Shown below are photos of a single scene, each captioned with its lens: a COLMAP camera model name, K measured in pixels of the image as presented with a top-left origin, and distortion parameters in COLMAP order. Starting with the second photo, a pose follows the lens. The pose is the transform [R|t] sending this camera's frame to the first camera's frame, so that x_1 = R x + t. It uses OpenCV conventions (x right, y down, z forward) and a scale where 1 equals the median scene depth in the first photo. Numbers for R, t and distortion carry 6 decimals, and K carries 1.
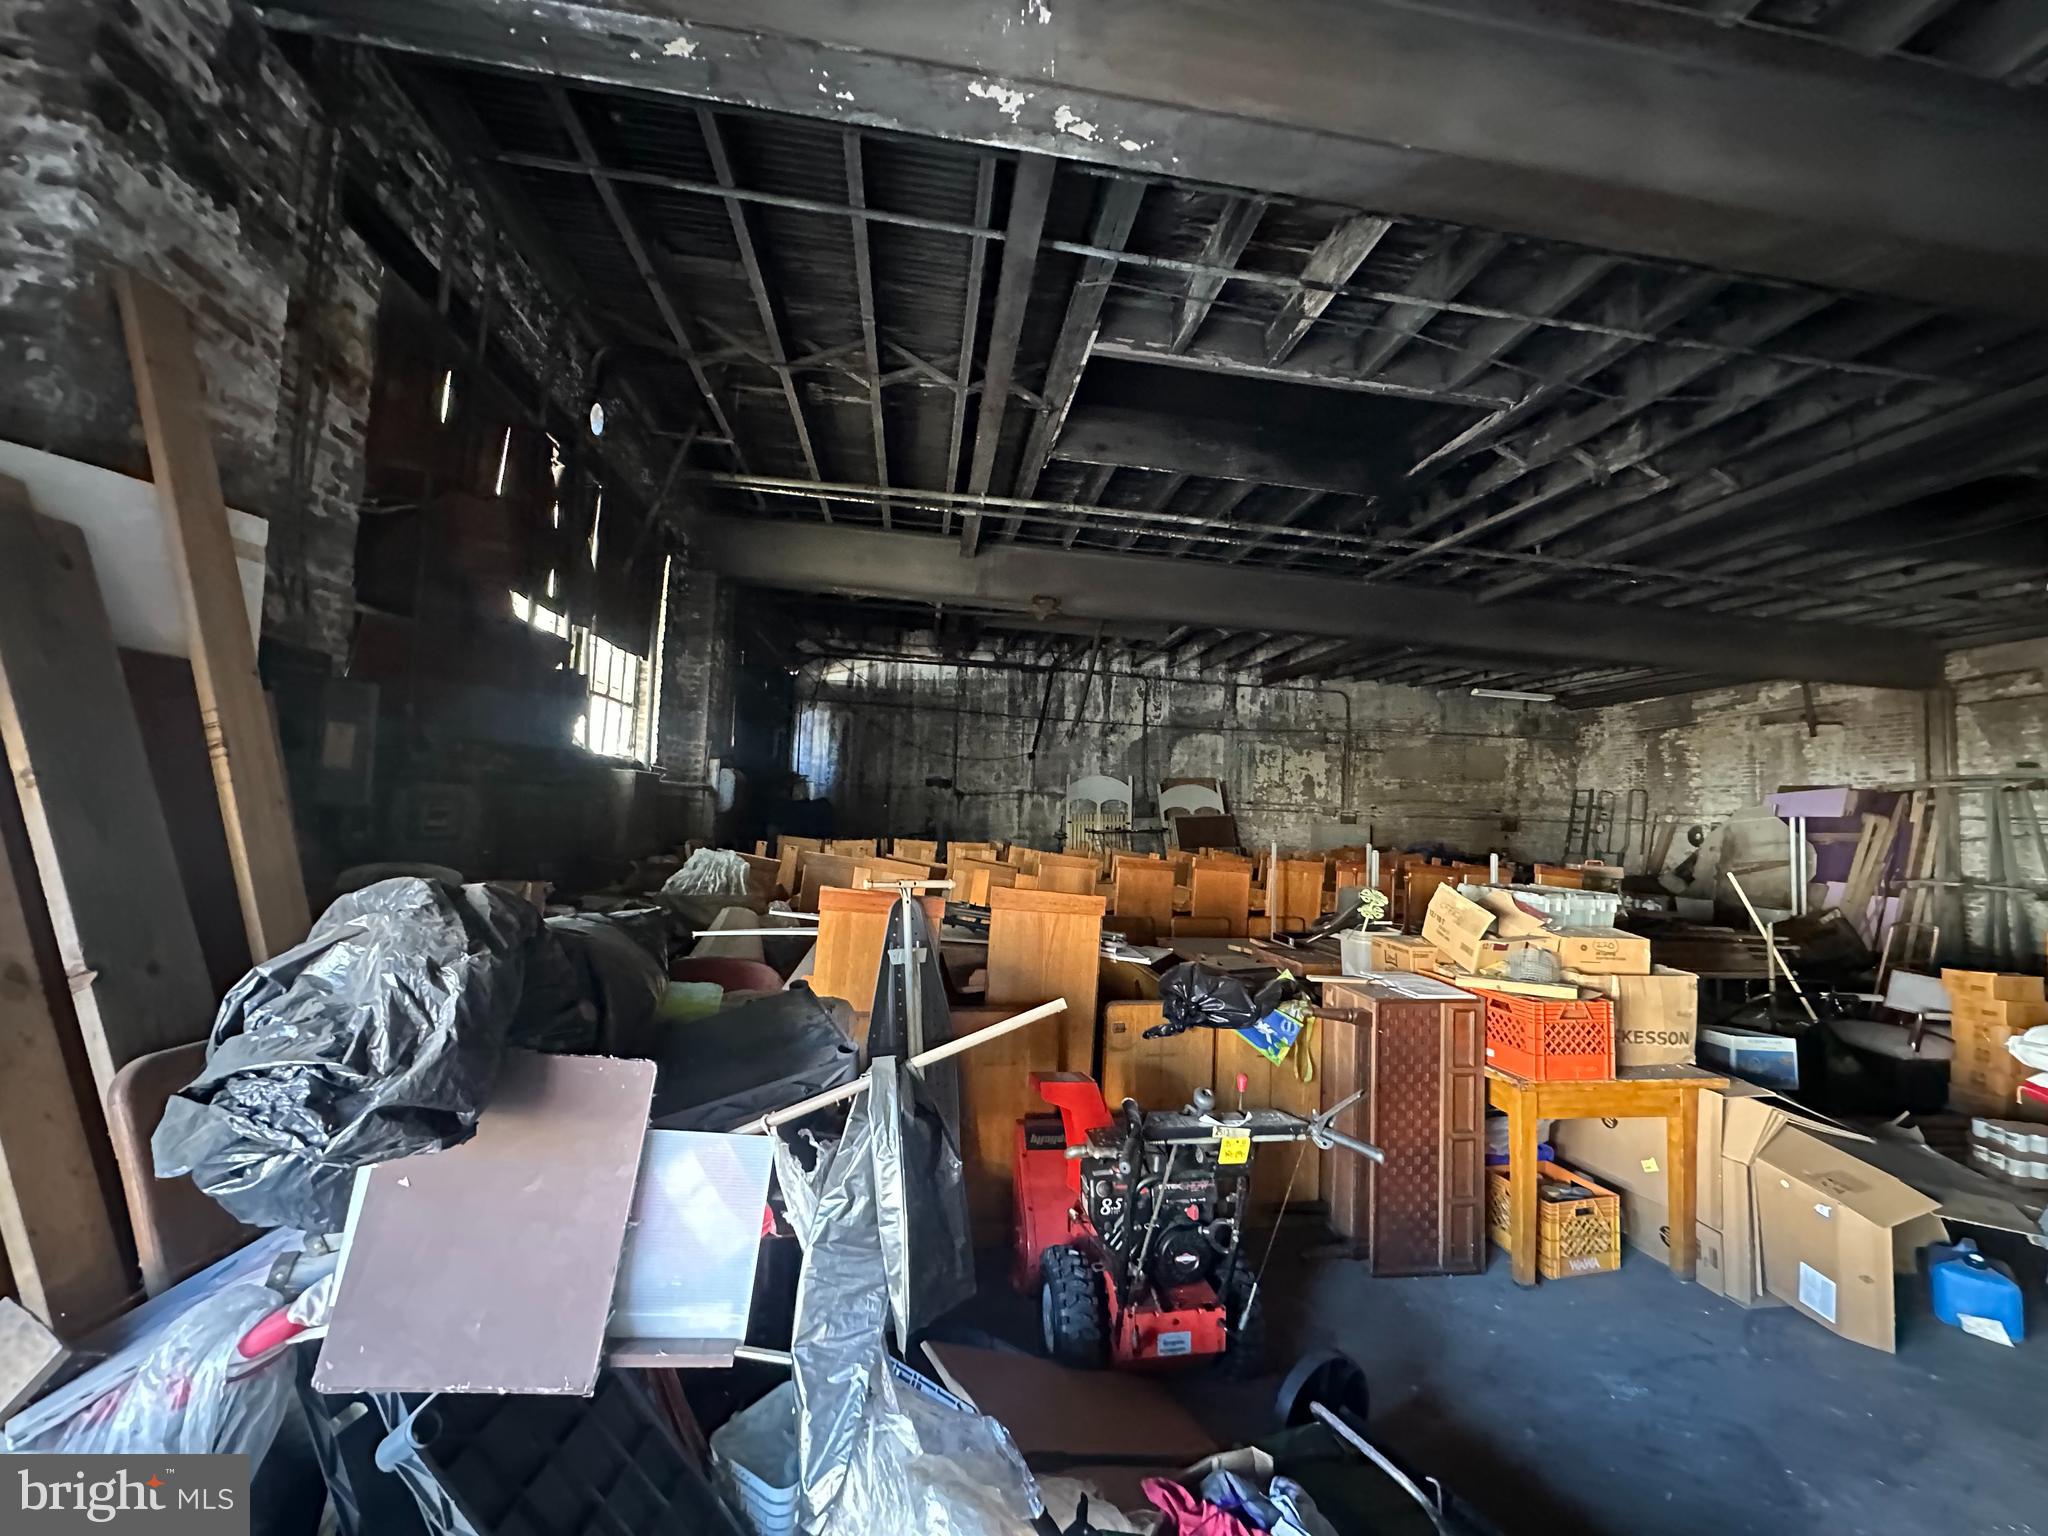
lens RADIAL K [[811.5, 0, 1023.2], [0, 811.5, 766.7], [0, 0, 1]] dist [-0.003791, 0.000373]
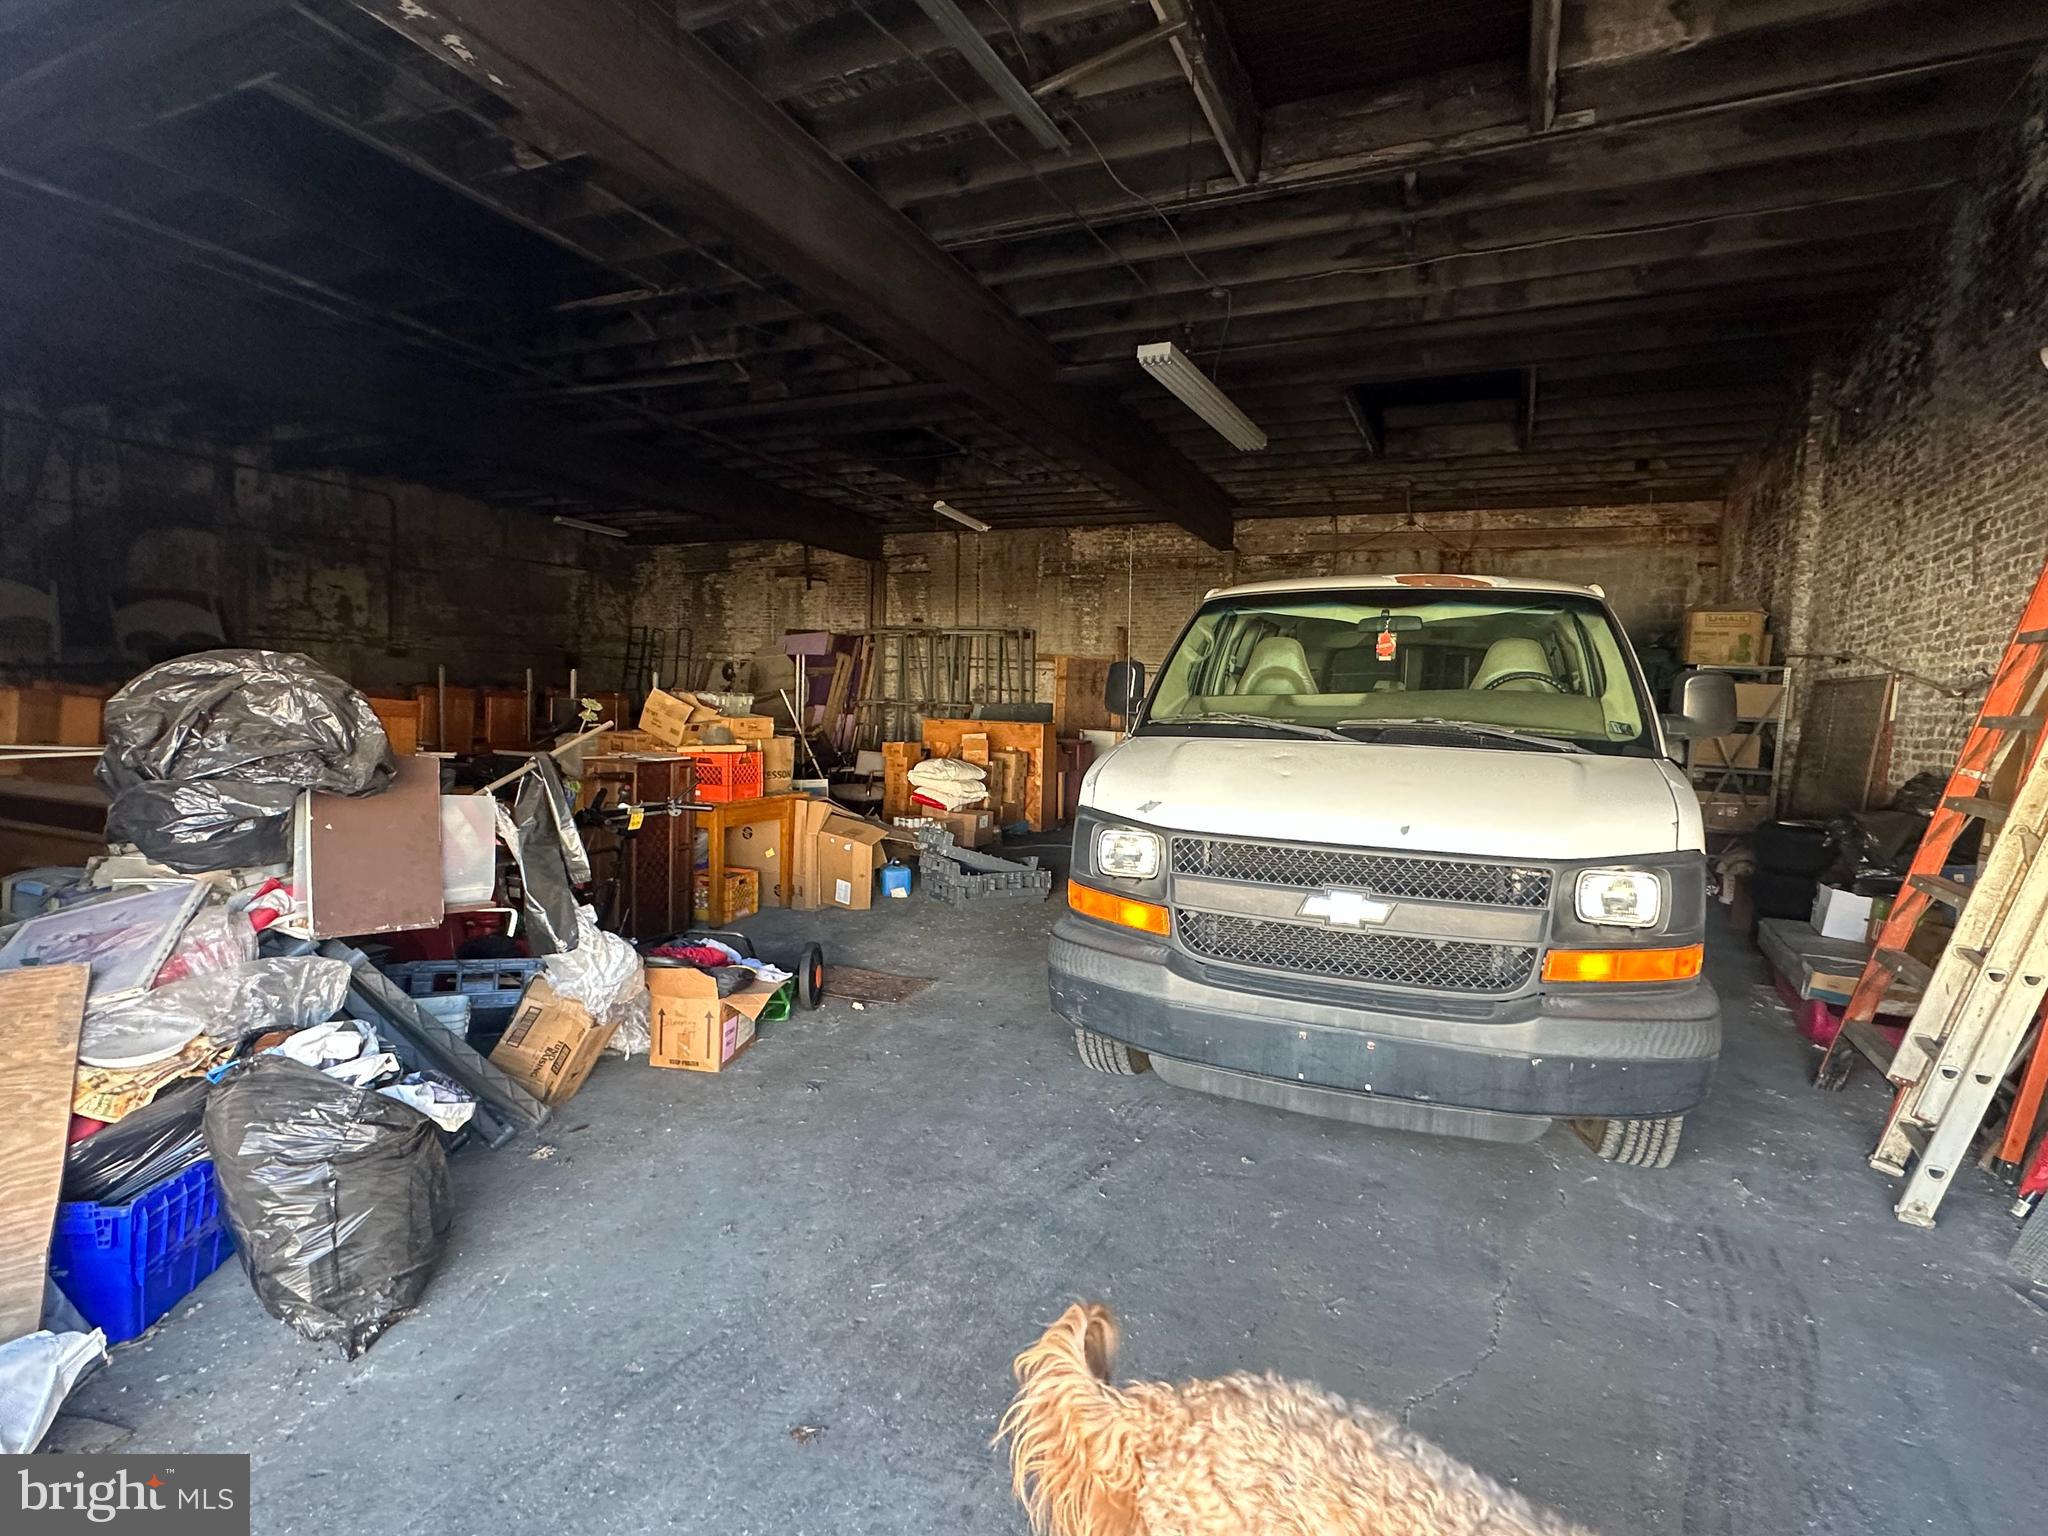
lens RADIAL K [[1032.3, 0, 1014.8], [0, 1032.3, 773.2], [0, 0, 1]] dist [-0.002822, -0.000191]
pose [[0.546982, -0.082471, 0.833072, -0.156899], [-0.062399, 0.988351, 0.138814, 0.001043], [-0.834816, -0.127911, 0.535464, -0.119338]]
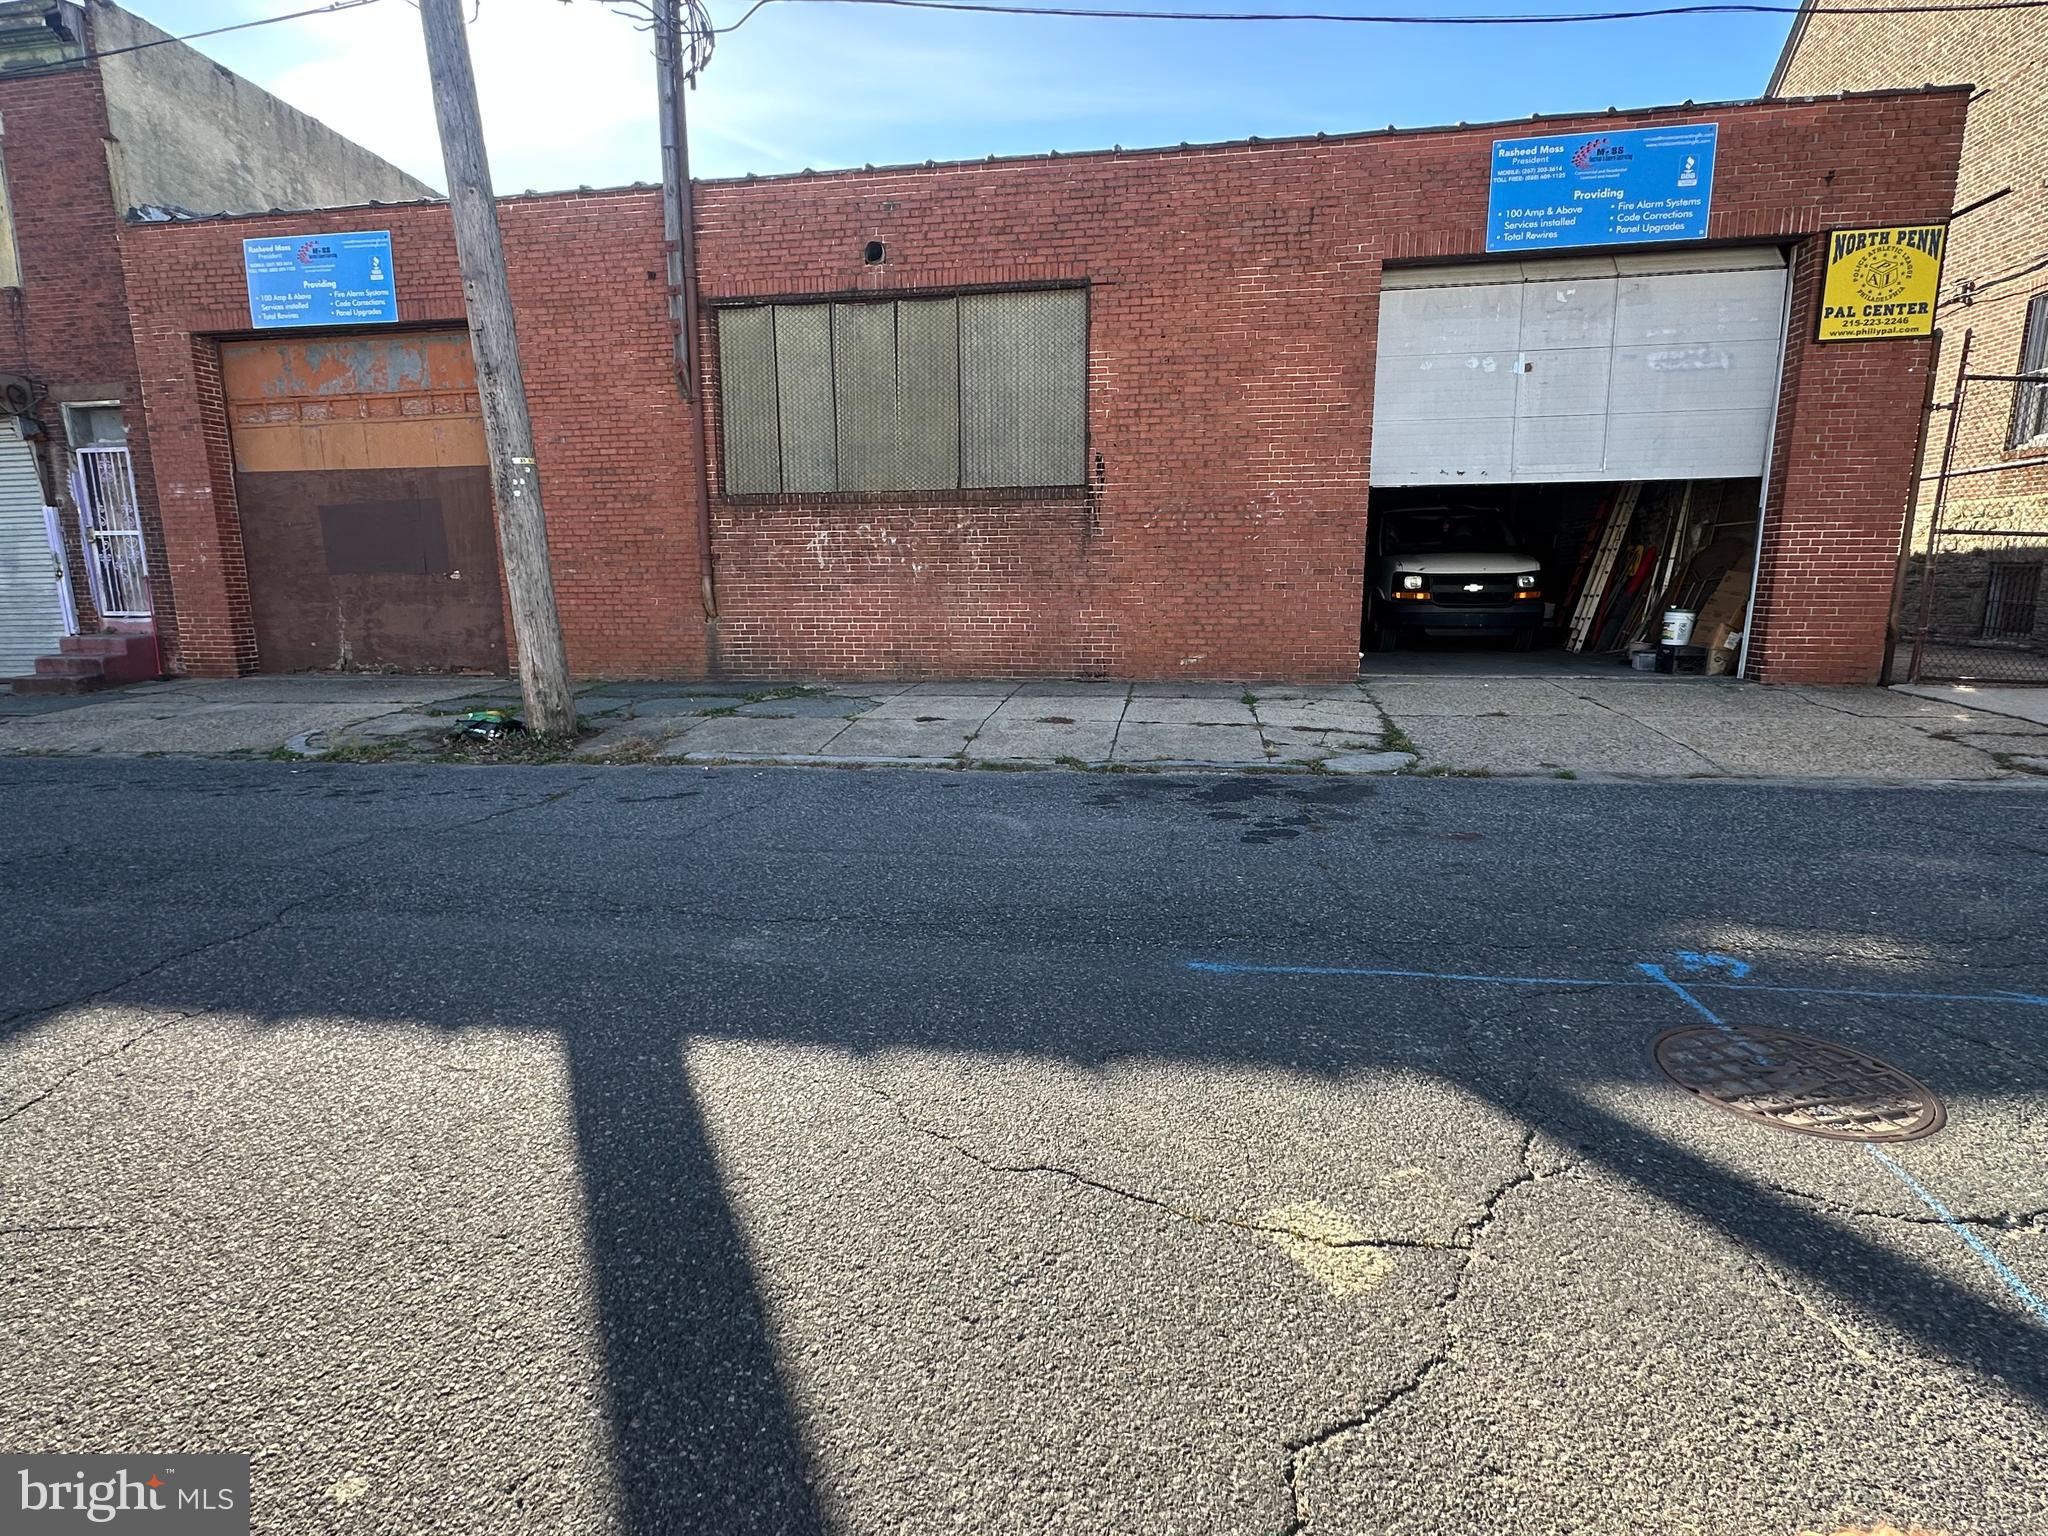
lens RADIAL K [[1032.3, 0, 1017.5], [0, 1032.3, 771.9], [0, 0, 1]] dist [-0.002822, -0.000191]
pose [[0.291536, -0.209969, 0.933231, -0.964666], [-0.037919, 0.972308, 0.230606, 0.015201], [-0.955808, -0.102618, 0.275501, 0.050783]]
